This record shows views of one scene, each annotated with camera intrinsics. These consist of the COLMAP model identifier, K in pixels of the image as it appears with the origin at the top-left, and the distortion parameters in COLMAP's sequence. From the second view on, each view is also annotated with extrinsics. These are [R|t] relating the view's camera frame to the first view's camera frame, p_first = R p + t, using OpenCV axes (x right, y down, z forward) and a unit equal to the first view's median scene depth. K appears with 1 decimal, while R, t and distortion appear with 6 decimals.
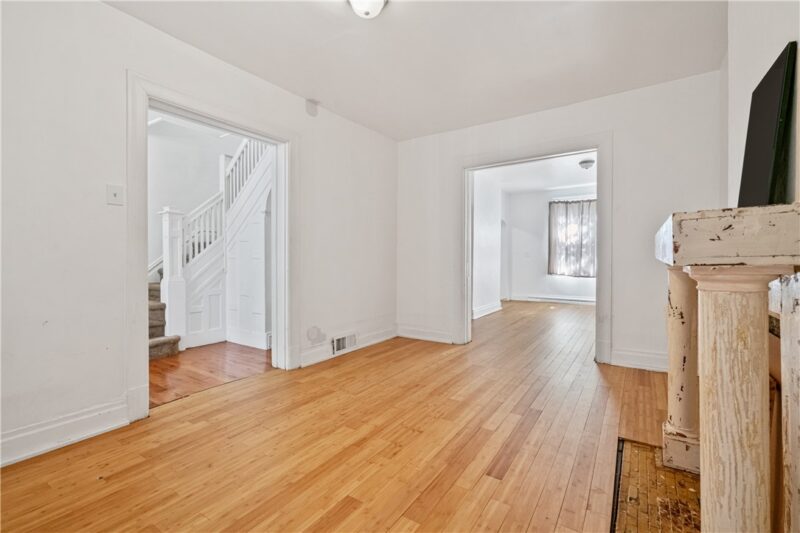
lens RADIAL K [[362.4, 0, 397.1], [0, 362.4, 264.1], [0, 0, 1]] dist [-0.006546, -0.000362]
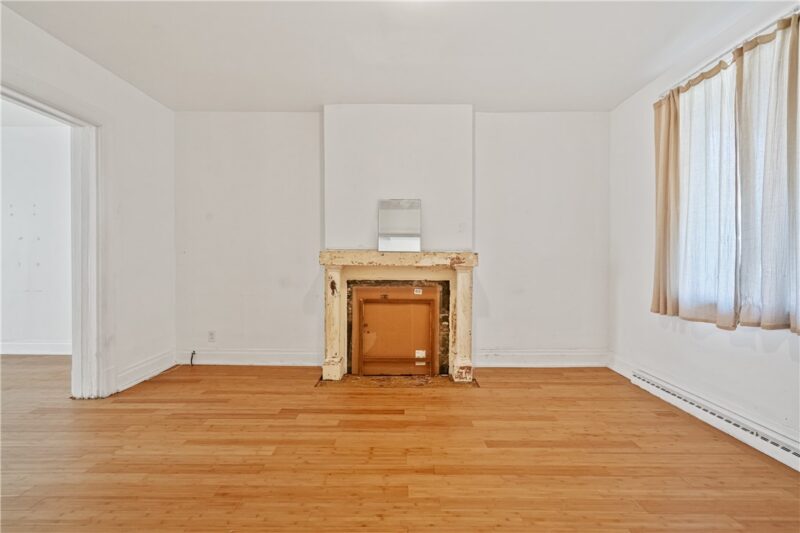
lens RADIAL K [[362.4, 0, 401.3], [0, 362.4, 263.8], [0, 0, 1]] dist [-0.006546, -0.000362]
pose [[-0.563716, -0.001246, 0.825968, -0.771157], [0.018316, 0.999734, 0.014009, -0.035688], [-0.825766, 0.023025, -0.563543, 1.471559]]
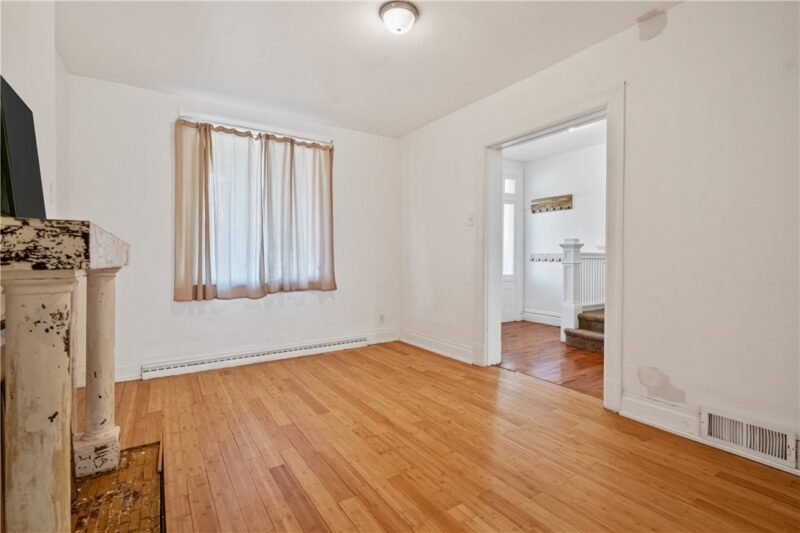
lens RADIAL K [[362.4, 0, 396.2], [0, 362.4, 262.3], [0, 0, 1]] dist [-0.006546, -0.000362]
pose [[-0.388635, 0.018711, -0.921202, 0.886232], [-0.011843, 0.999610, 0.025300, -0.040439], [0.921316, 0.020742, -0.388262, 1.385738]]
